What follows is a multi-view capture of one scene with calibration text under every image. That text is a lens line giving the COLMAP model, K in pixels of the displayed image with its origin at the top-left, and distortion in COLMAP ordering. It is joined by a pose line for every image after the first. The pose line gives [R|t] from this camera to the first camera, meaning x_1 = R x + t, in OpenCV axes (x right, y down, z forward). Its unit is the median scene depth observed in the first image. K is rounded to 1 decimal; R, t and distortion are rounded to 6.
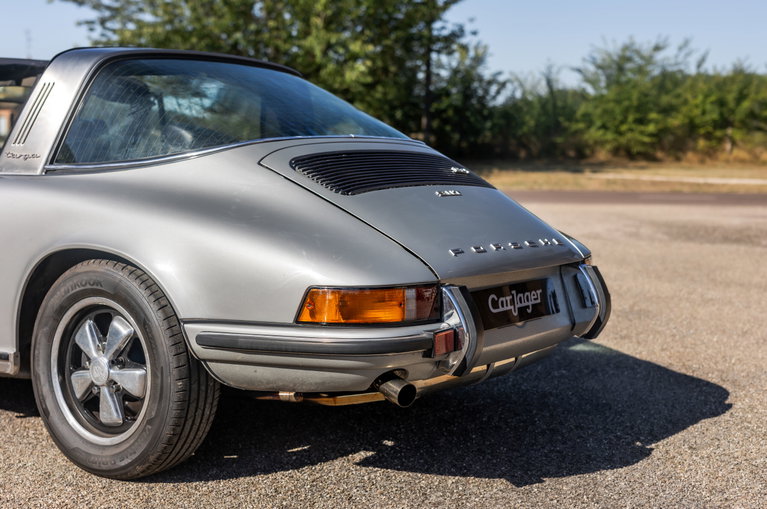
lens RADIAL K [[1105.8, 0, 383.5], [0, 1105.8, 254.5], [0, 0, 1]] dist [-0.001488, -0.011130]
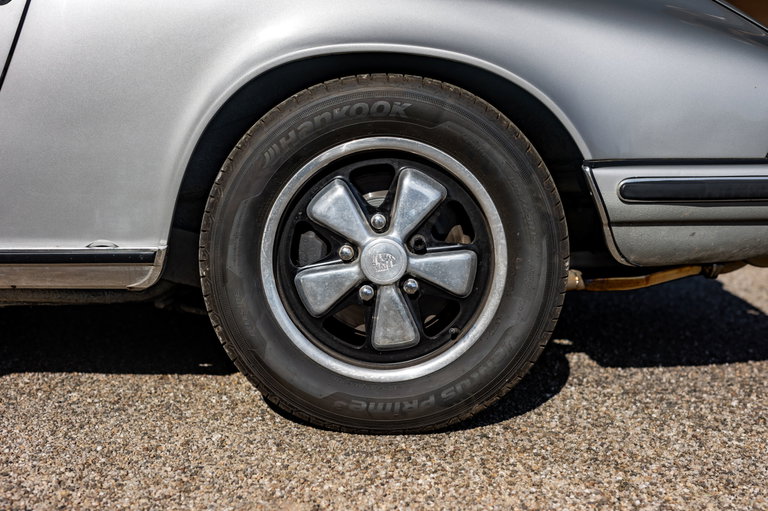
lens RADIAL K [[1102.0, 0, 380.5], [0, 1102.0, 245.5], [0, 0, 1]] dist [-0.002084, 0.027427]
pose [[0.825381, -0.060236, 0.561353, -0.177888], [0.030908, 0.997622, 0.061604, 0.017942], [-0.563729, -0.033497, 0.825280, 0.150249]]
